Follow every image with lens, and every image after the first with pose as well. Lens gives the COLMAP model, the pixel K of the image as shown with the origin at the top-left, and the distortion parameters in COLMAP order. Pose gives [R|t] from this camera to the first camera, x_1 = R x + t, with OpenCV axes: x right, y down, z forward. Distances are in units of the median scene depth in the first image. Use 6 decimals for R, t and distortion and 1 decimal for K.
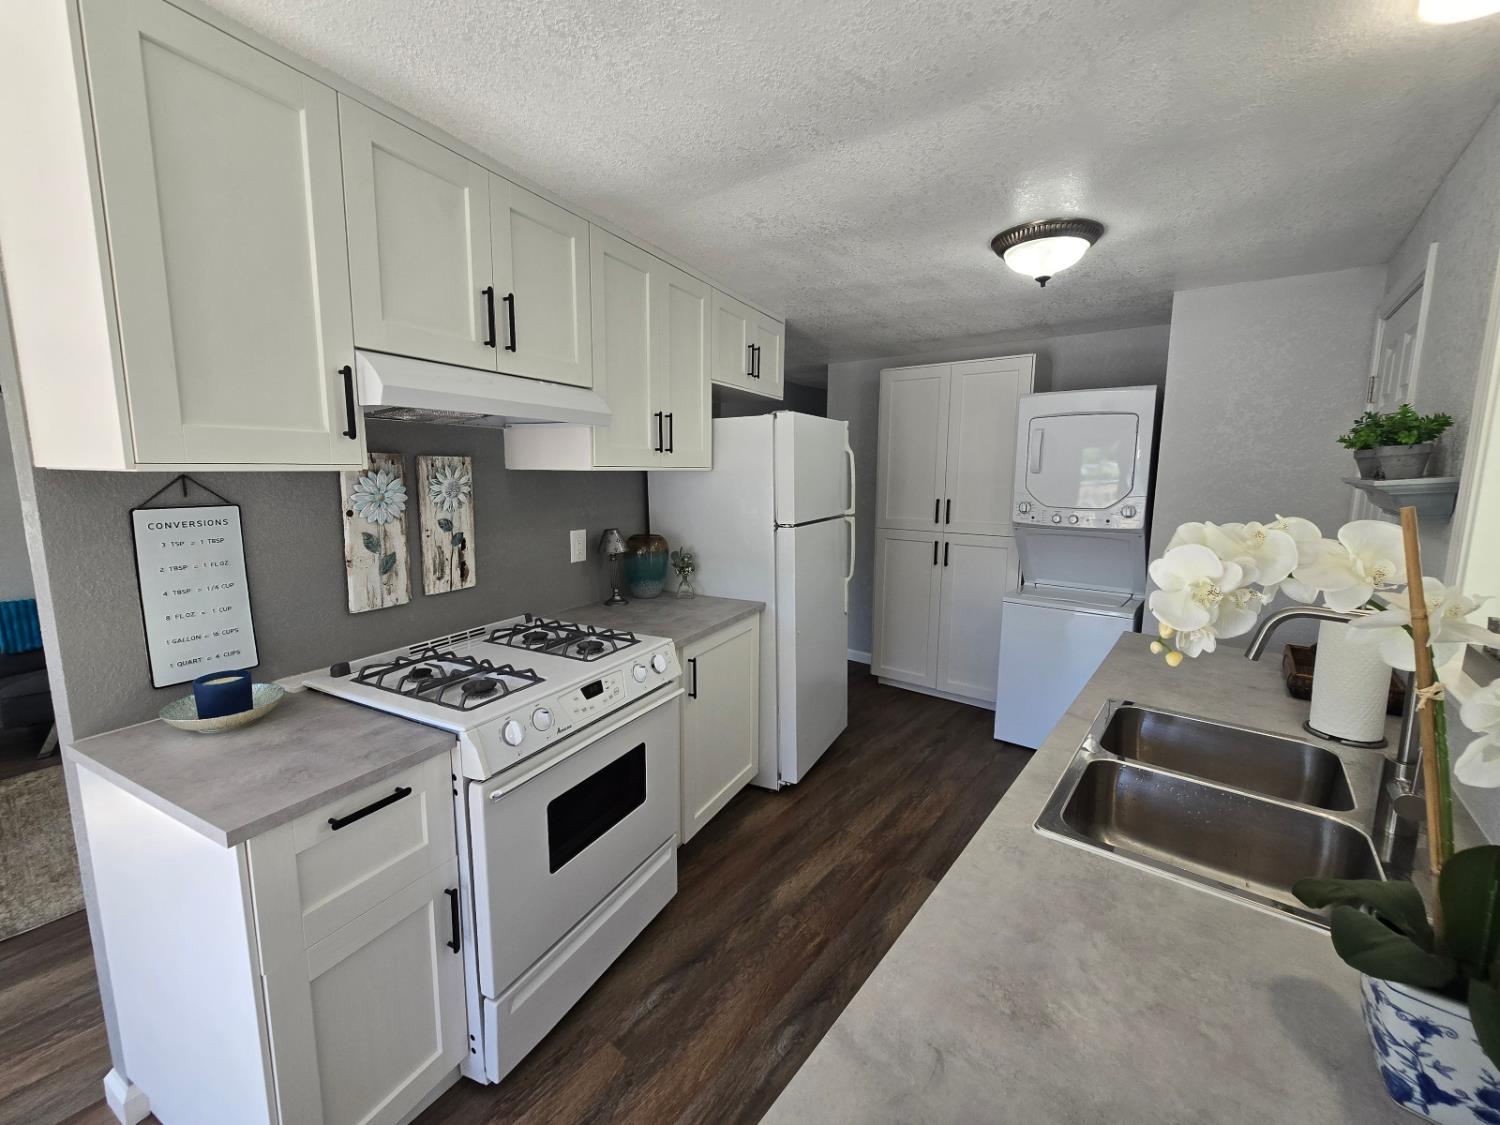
lens RADIAL K [[619.2, 0, 750.0], [0, 619.2, 562.5], [0, 0, 1]] dist [-0.001669, 0.000221]
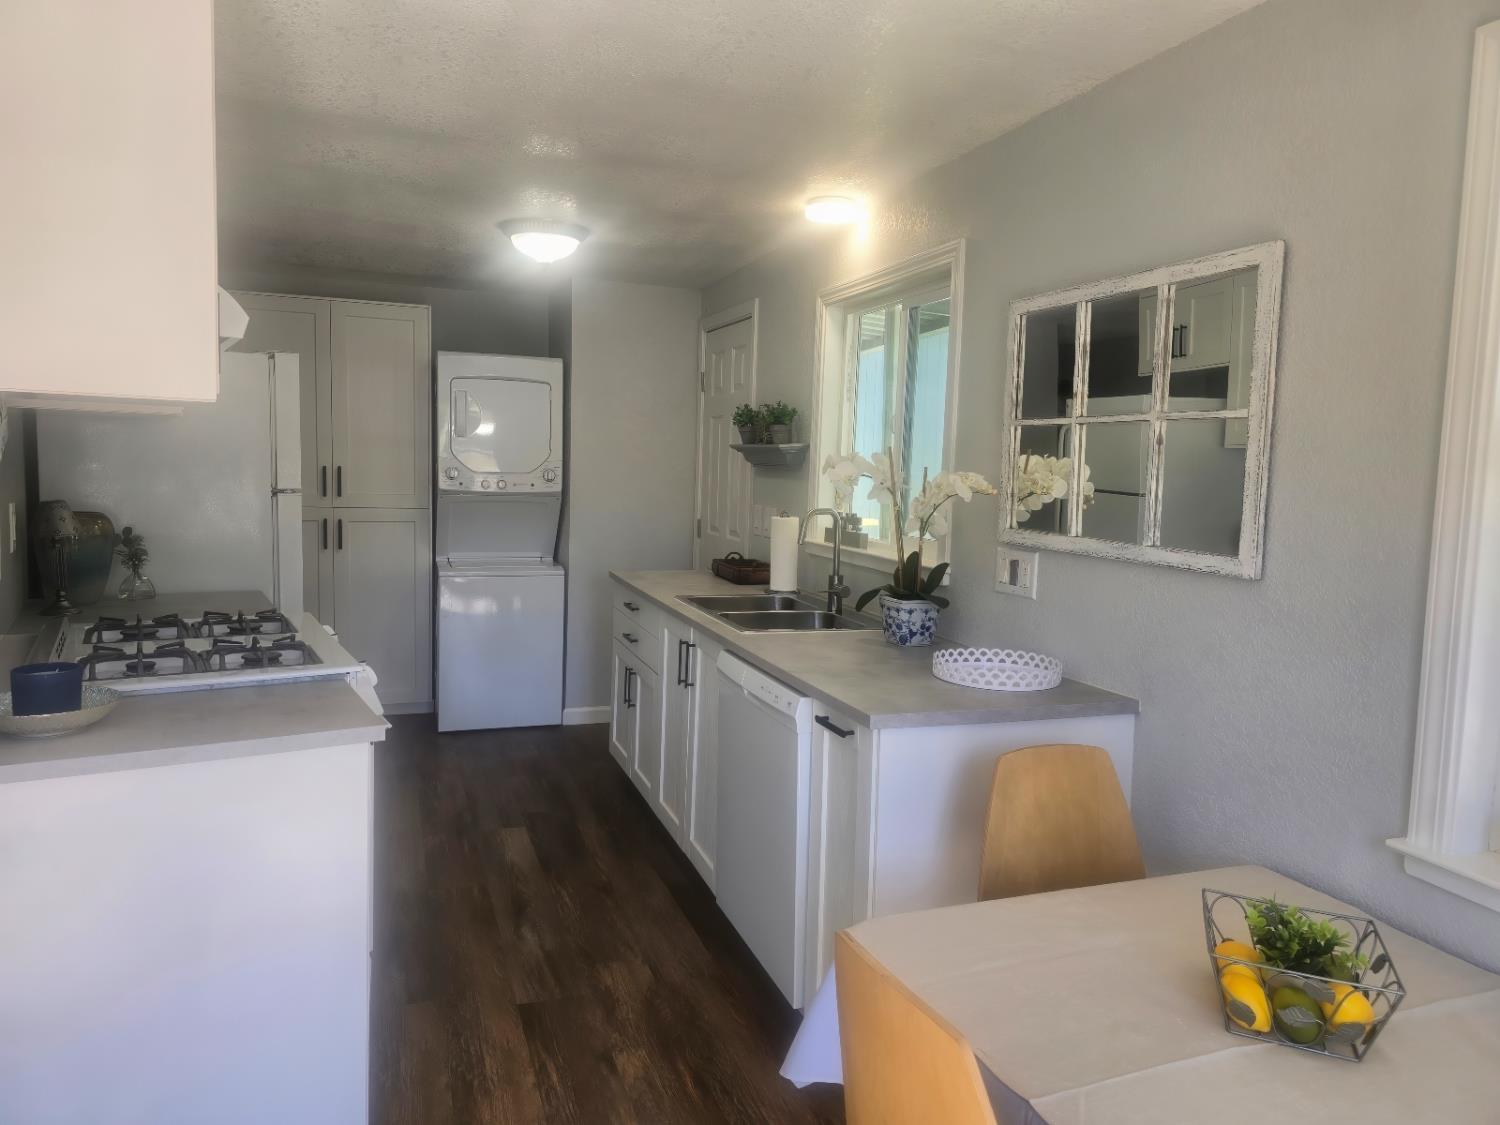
lens RADIAL K [[1008.1, 0, 750.0], [0, 1008.1, 562.5], [0, 0, 1]] dist [-0.001530, 0.000519]
pose [[0.529208, -0.075788, 0.845101, -0.751936], [0.098179, 0.994782, 0.027730, 0.057727], [-0.842793, 0.068296, 0.533888, -0.219701]]
